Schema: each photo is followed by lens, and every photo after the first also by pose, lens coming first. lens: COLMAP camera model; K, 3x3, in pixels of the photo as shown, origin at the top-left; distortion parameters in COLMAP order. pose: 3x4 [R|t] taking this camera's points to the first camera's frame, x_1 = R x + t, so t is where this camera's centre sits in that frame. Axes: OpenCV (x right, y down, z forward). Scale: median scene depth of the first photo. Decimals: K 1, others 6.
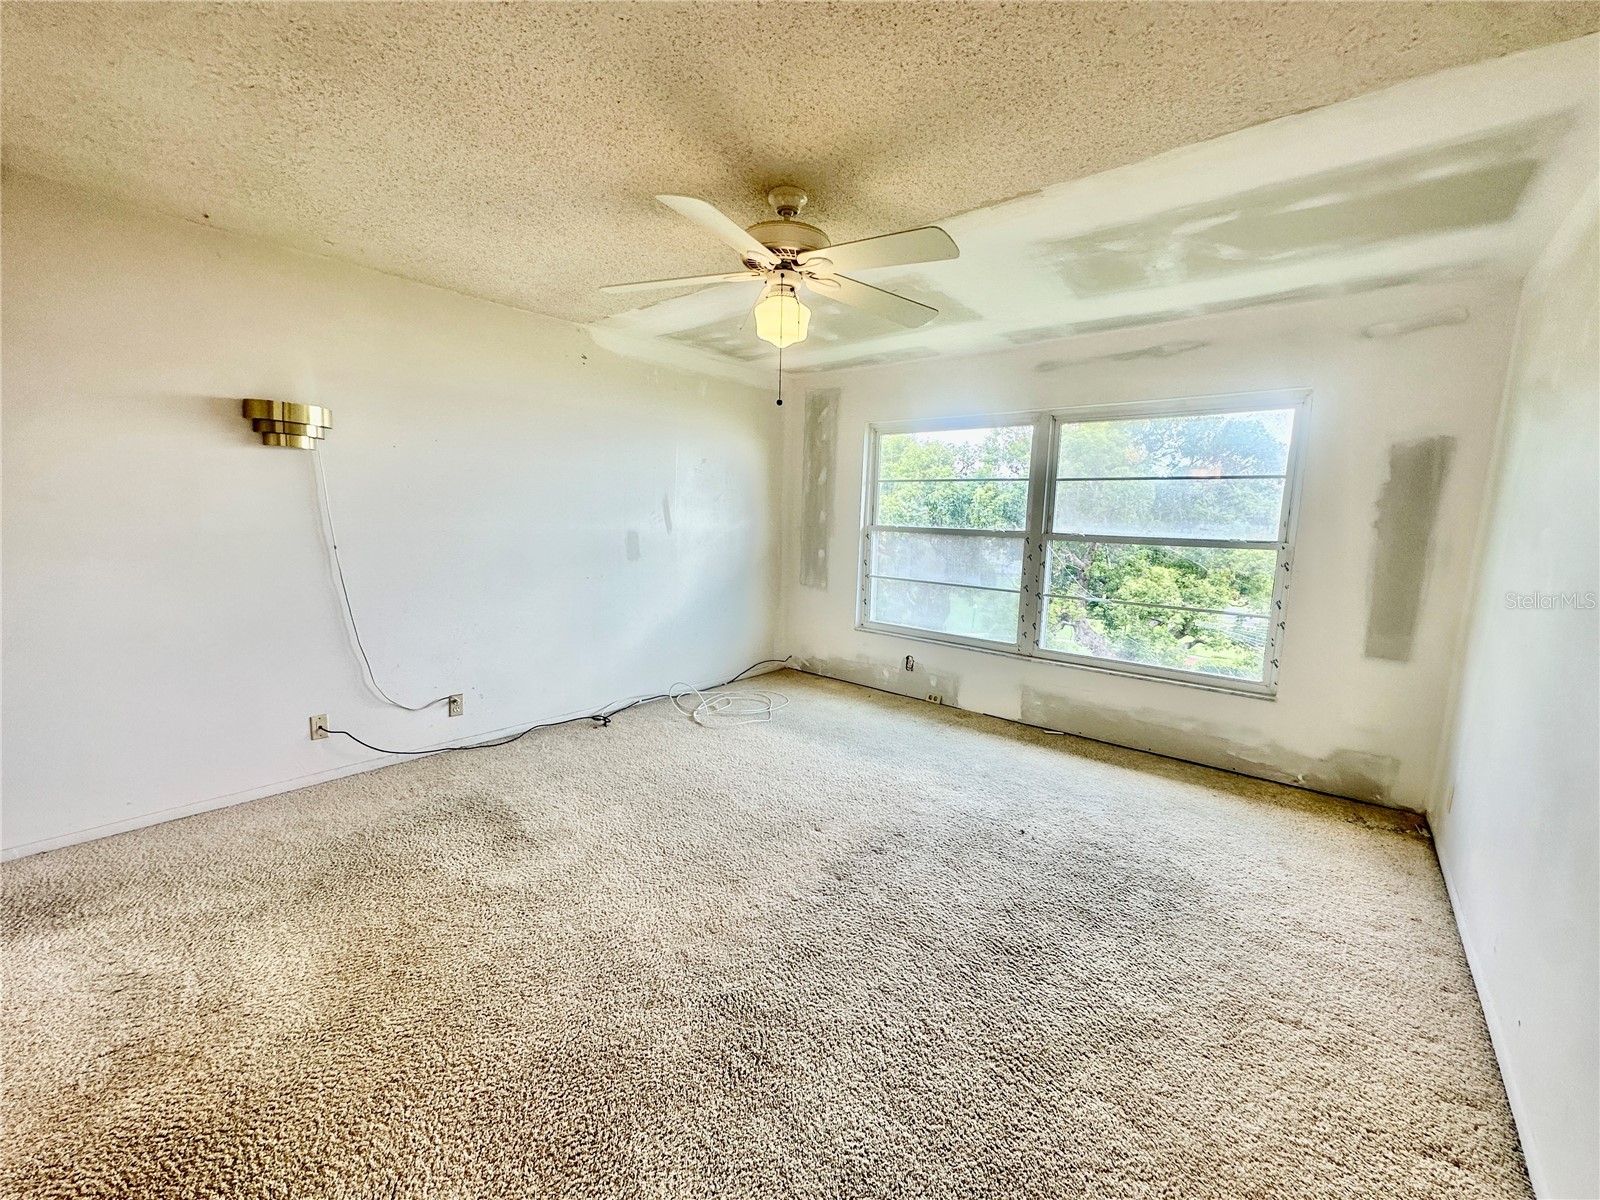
lens RADIAL K [[638.8, 0, 796.8], [0, 638.8, 599.0], [0, 0, 1]] dist [-0.003492, 0.000860]
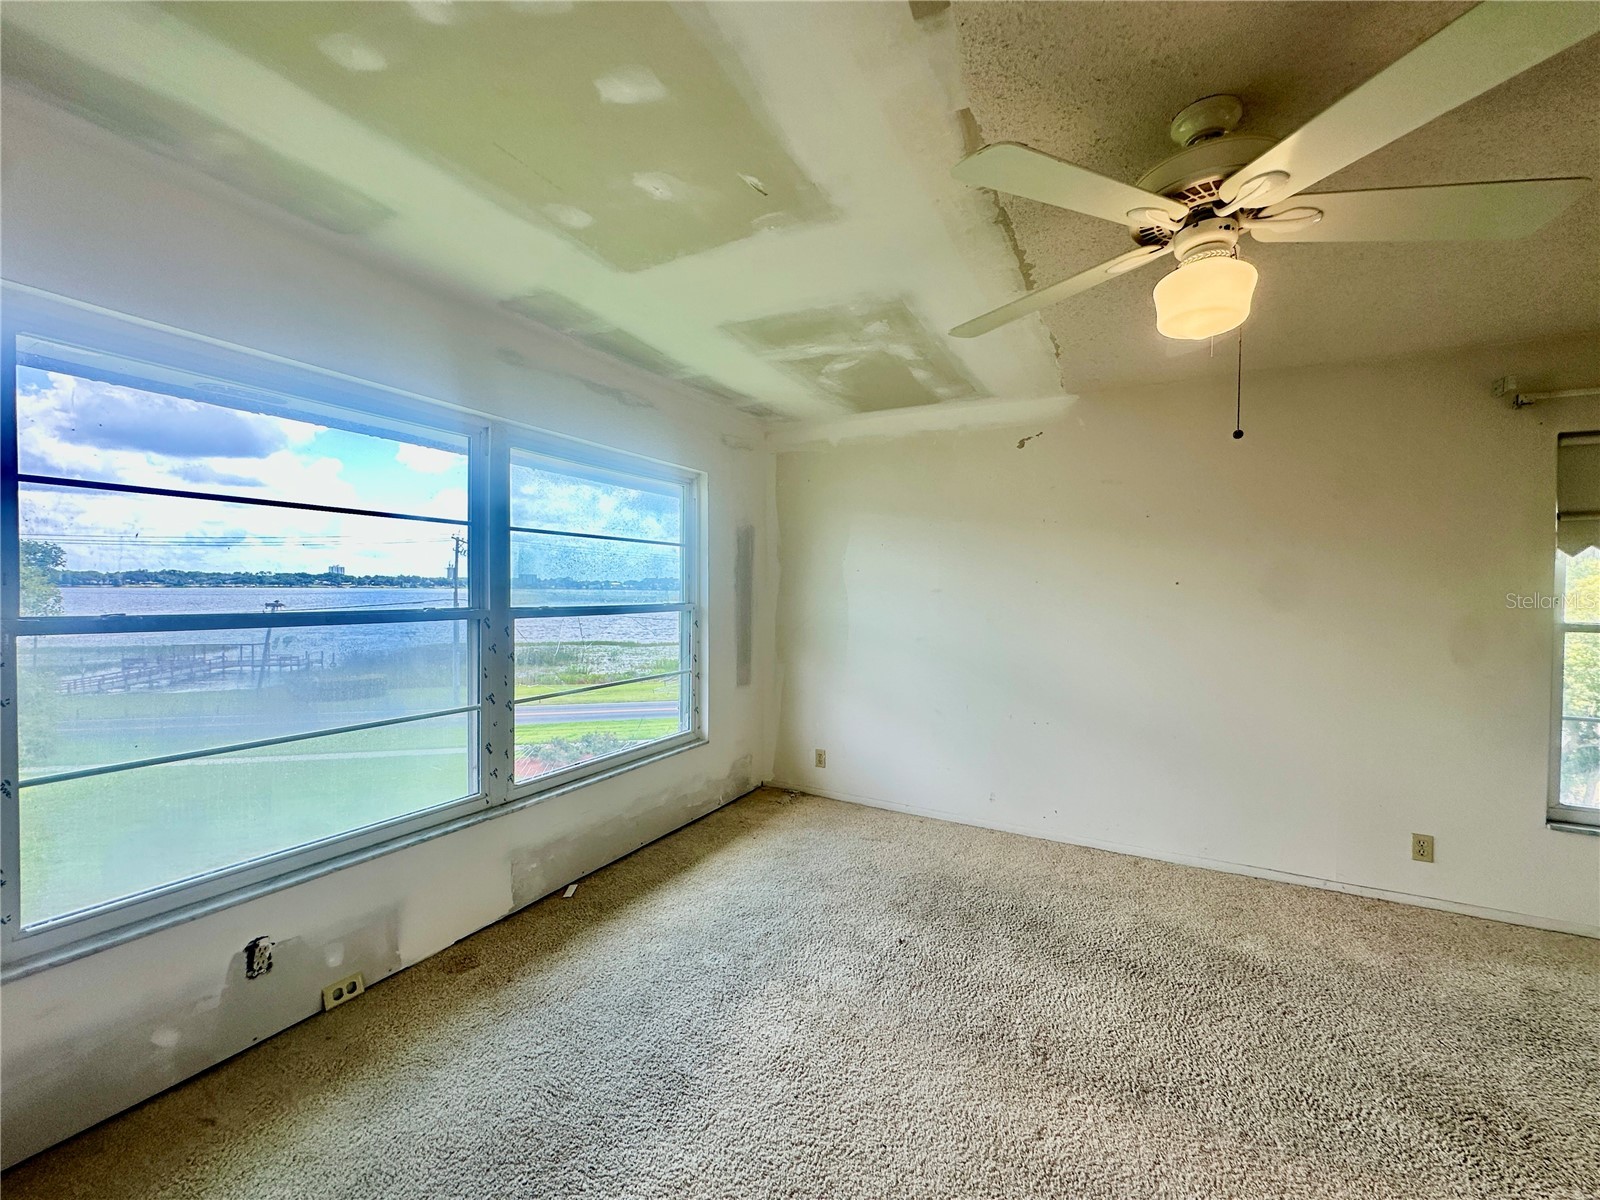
lens RADIAL K [[638.8, 0, 799.6], [0, 638.8, 598.7], [0, 0, 1]] dist [-0.003492, 0.000860]
pose [[-0.206422, -0.045162, 0.977420, -0.330878], [0.115437, 0.990834, 0.070161, -0.133497], [-0.971630, 0.127314, -0.199317, 0.899834]]
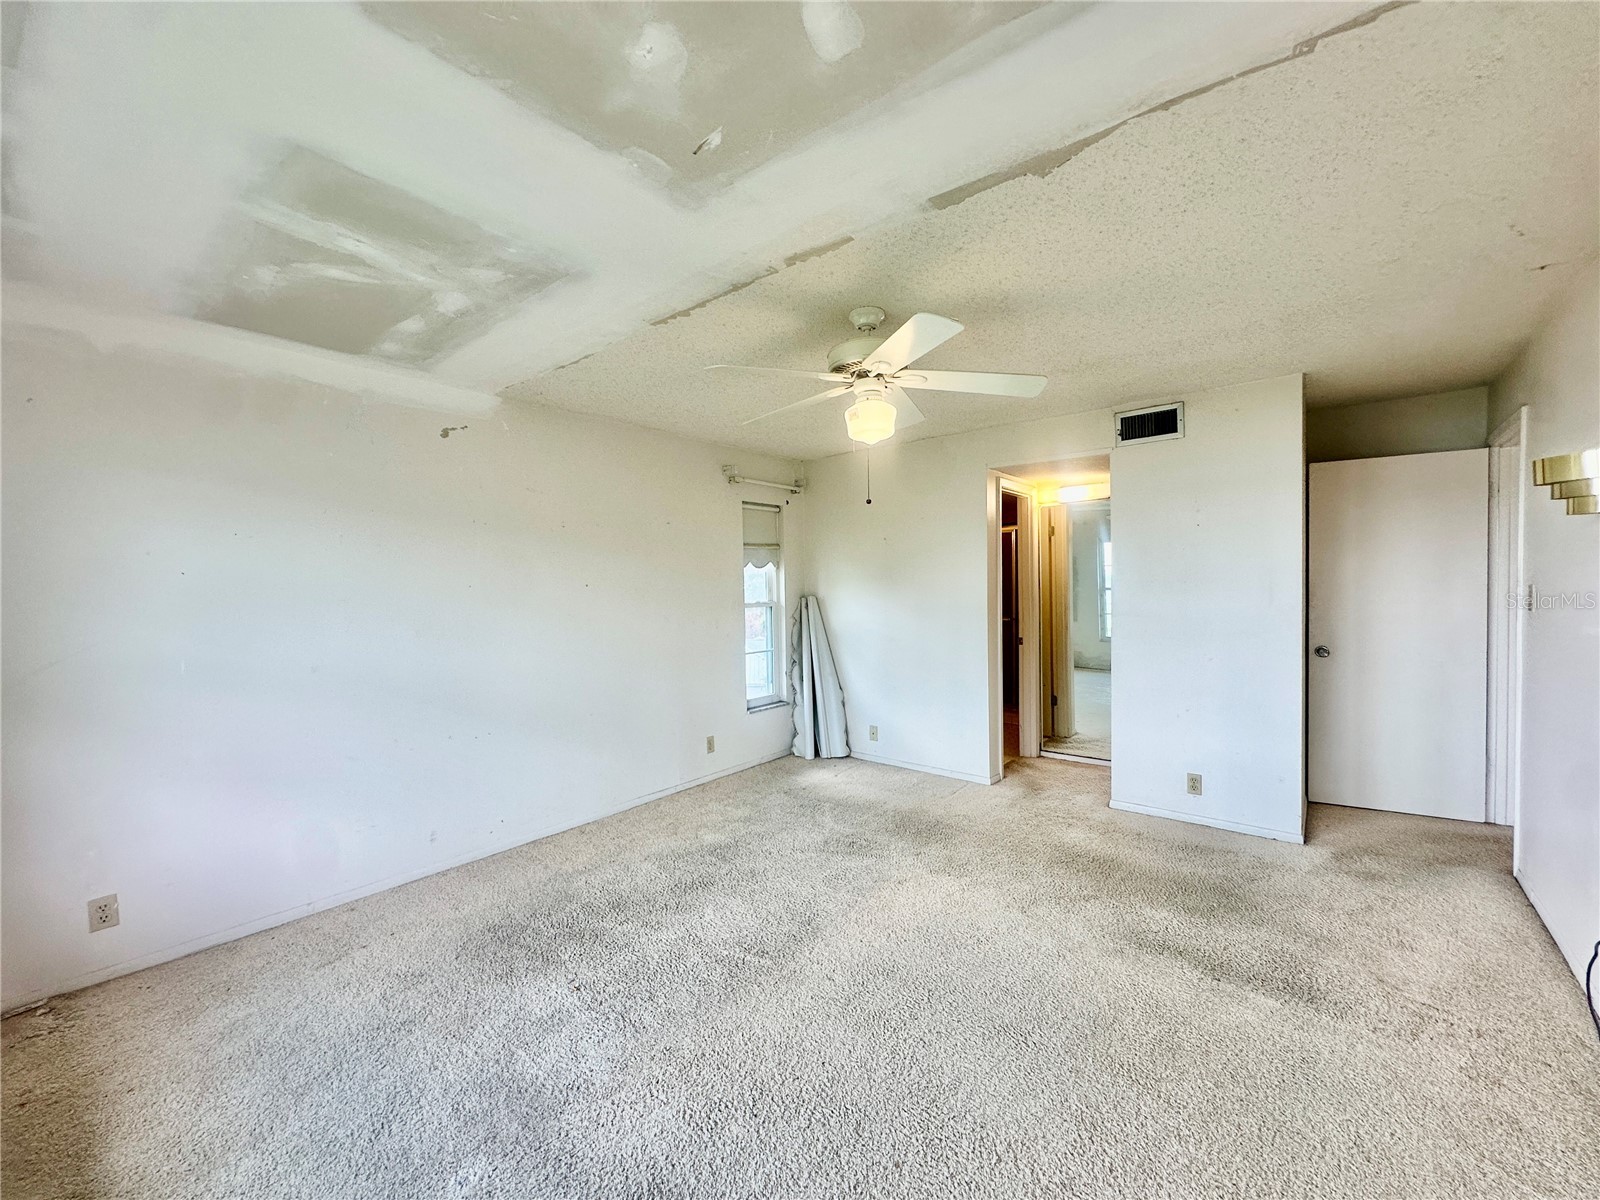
lens RADIAL K [[638.8, 0, 800.9], [0, 638.8, 600.4], [0, 0, 1]] dist [-0.003492, 0.000860]
pose [[-0.999930, -0.009407, -0.007121, 0.059789], [-0.010443, 0.986537, 0.163204, -0.179269], [0.005490, 0.163267, -0.986567, 1.229014]]
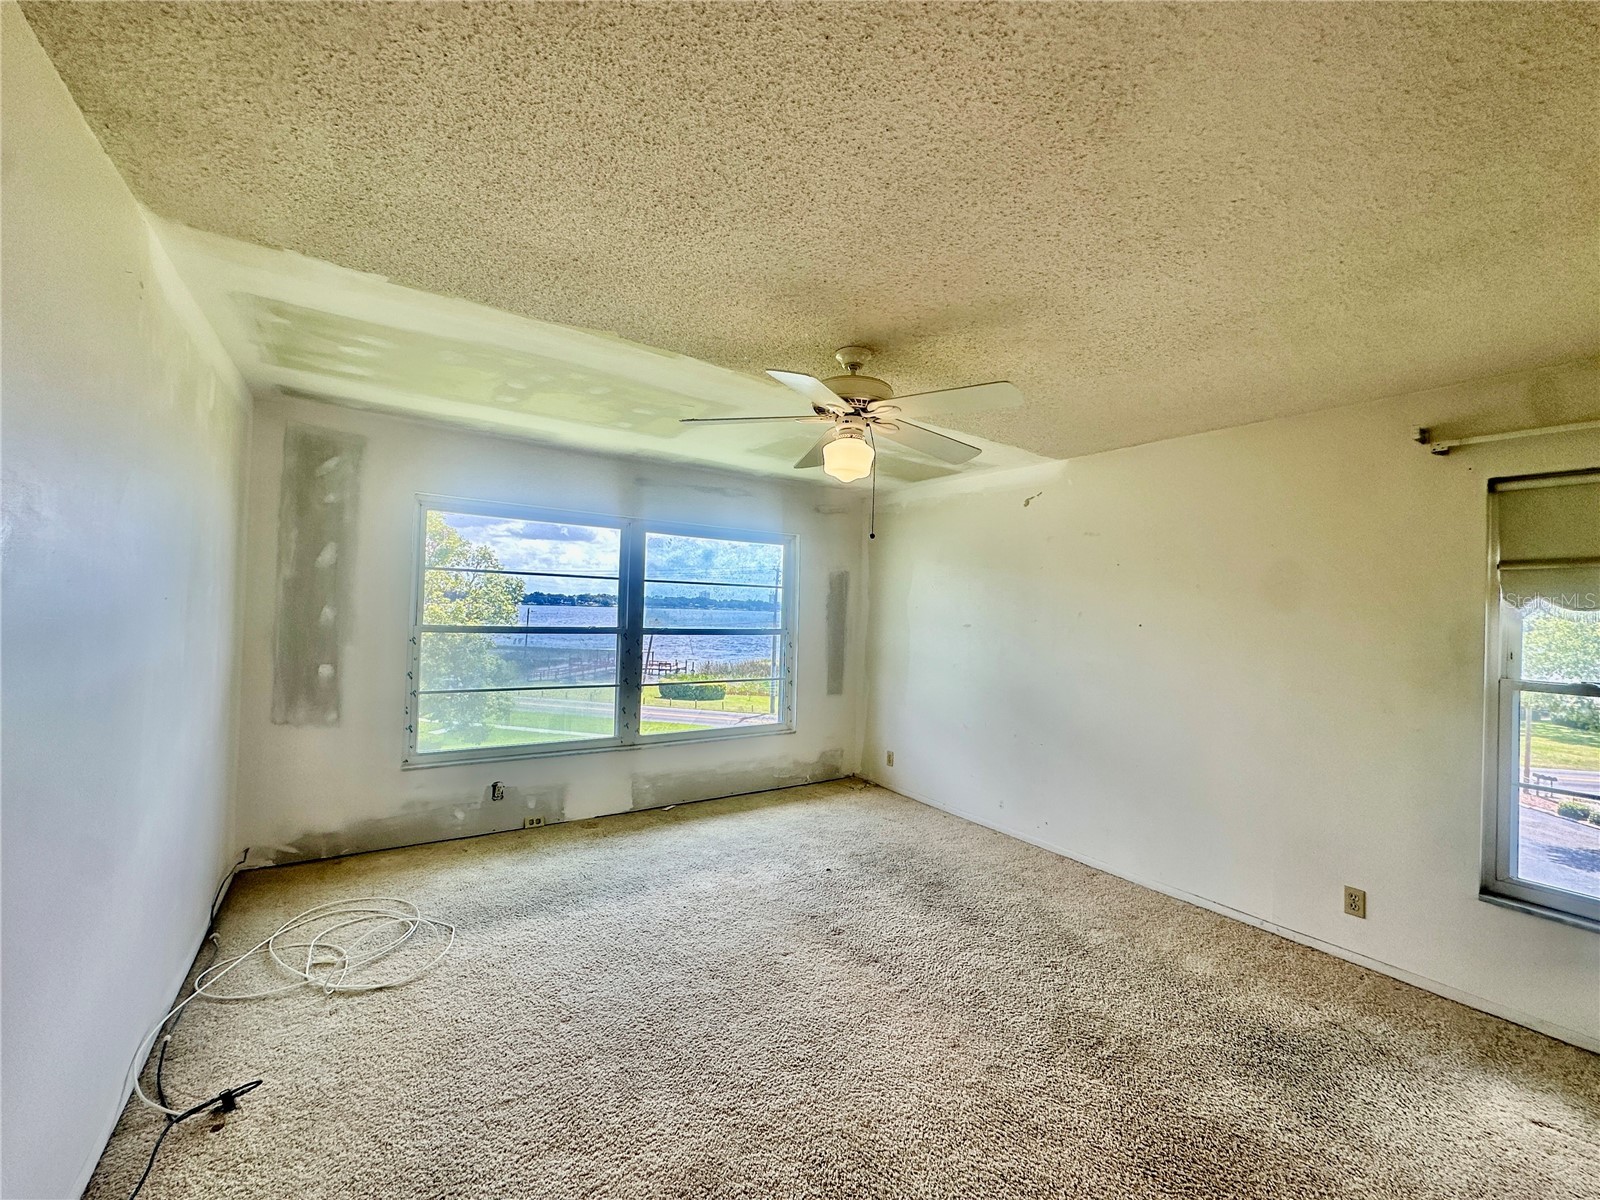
lens RADIAL K [[638.8, 0, 799.8], [0, 638.8, 598.2], [0, 0, 1]] dist [-0.003492, 0.000860]
pose [[0.269692, -0.002554, 0.962943, -0.631906], [0.105442, 0.994062, -0.026895, -0.103465], [-0.957156, 0.108788, 0.268360, 0.470060]]
